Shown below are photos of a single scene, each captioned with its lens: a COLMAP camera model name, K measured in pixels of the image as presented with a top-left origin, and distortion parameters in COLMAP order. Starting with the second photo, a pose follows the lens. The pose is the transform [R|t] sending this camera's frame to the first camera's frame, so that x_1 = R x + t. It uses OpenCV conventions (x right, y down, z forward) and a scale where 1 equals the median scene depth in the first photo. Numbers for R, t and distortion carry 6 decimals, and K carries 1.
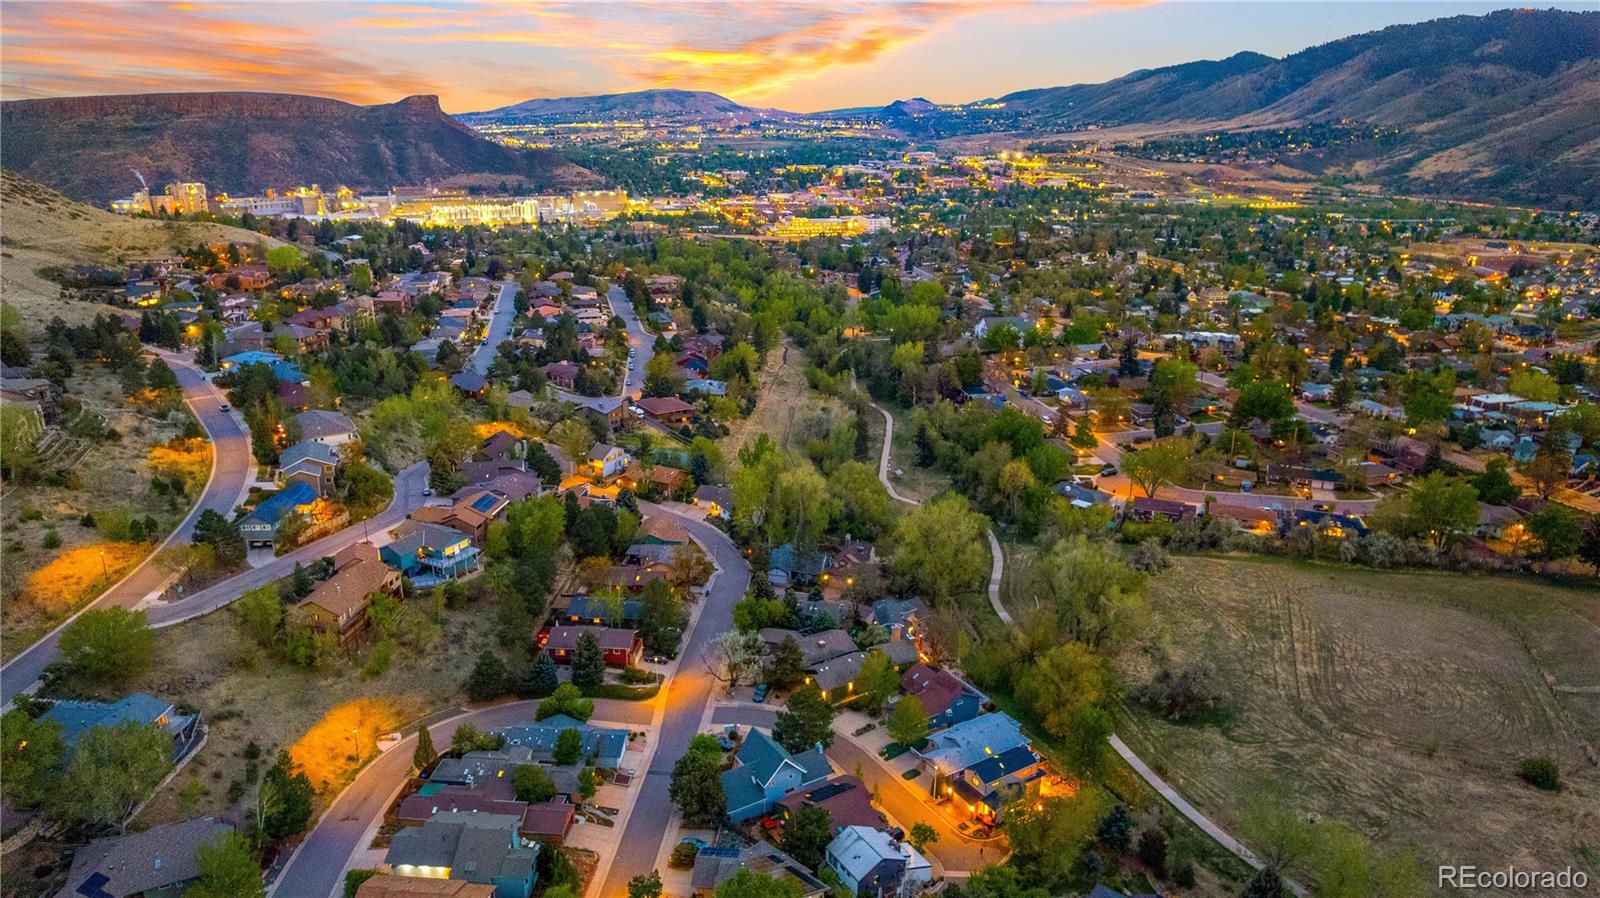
lens RADIAL K [[1034.5, 0, 793.6], [0, 1034.5, 440.7], [0, 0, 1]] dist [-0.076187, 0.057782]
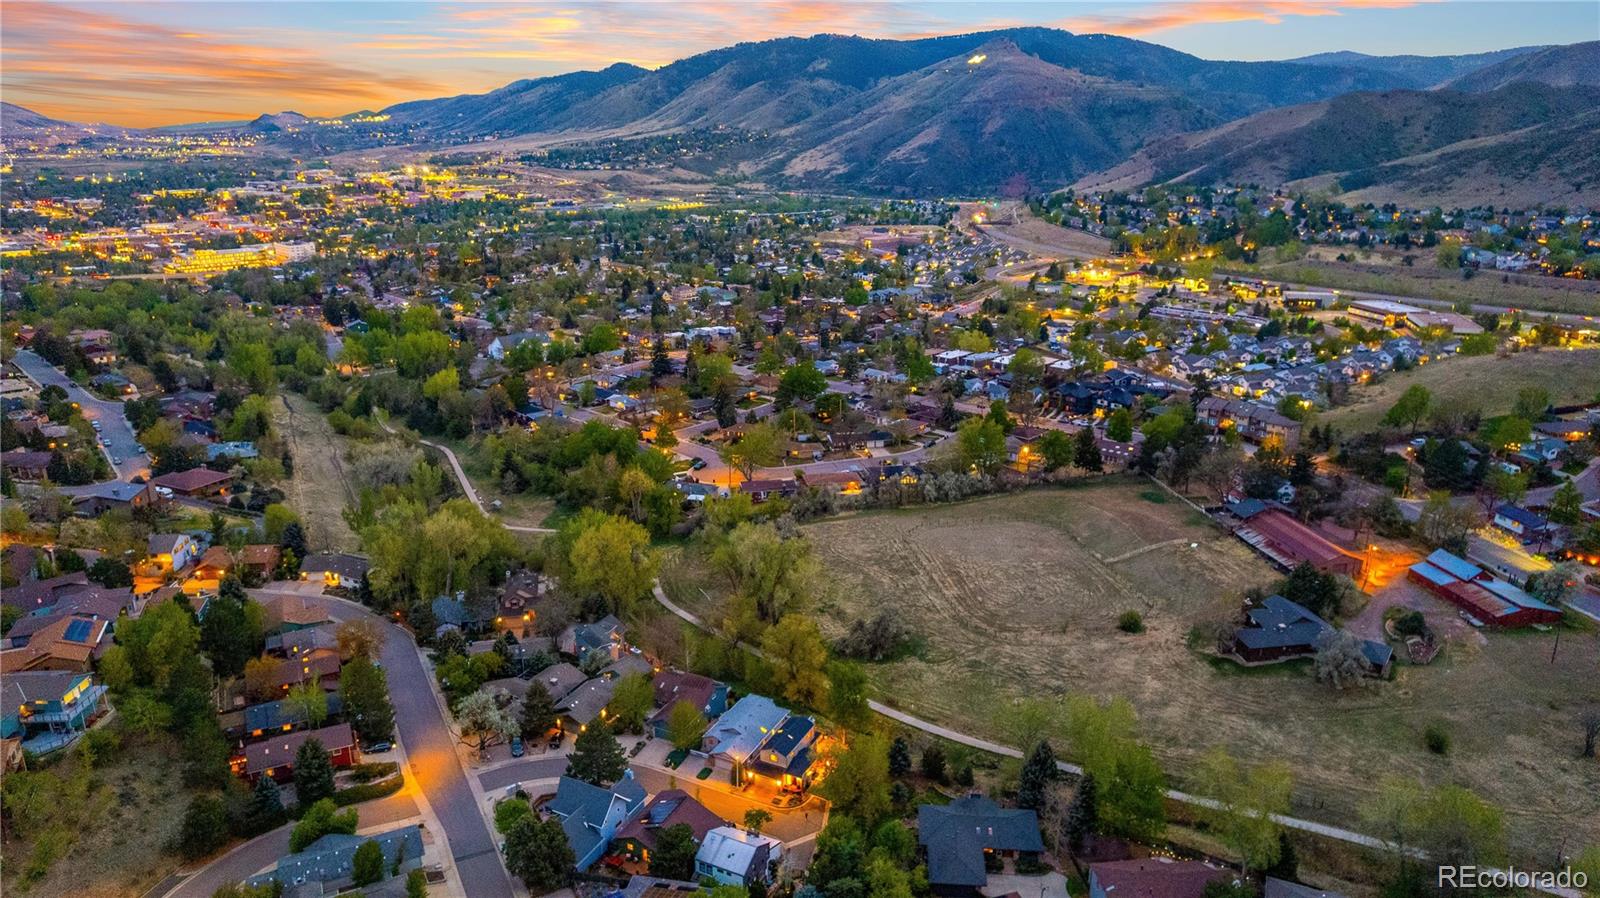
lens RADIAL K [[1034.5, 0, 803.5], [0, 1034.5, 448.8], [0, 0, 1]] dist [-0.076187, 0.057782]
pose [[0.841325, -0.162340, 0.515575, -0.113320], [0.163099, 0.985619, 0.044196, -0.011844], [-0.515336, 0.046907, 0.855704, 0.015766]]
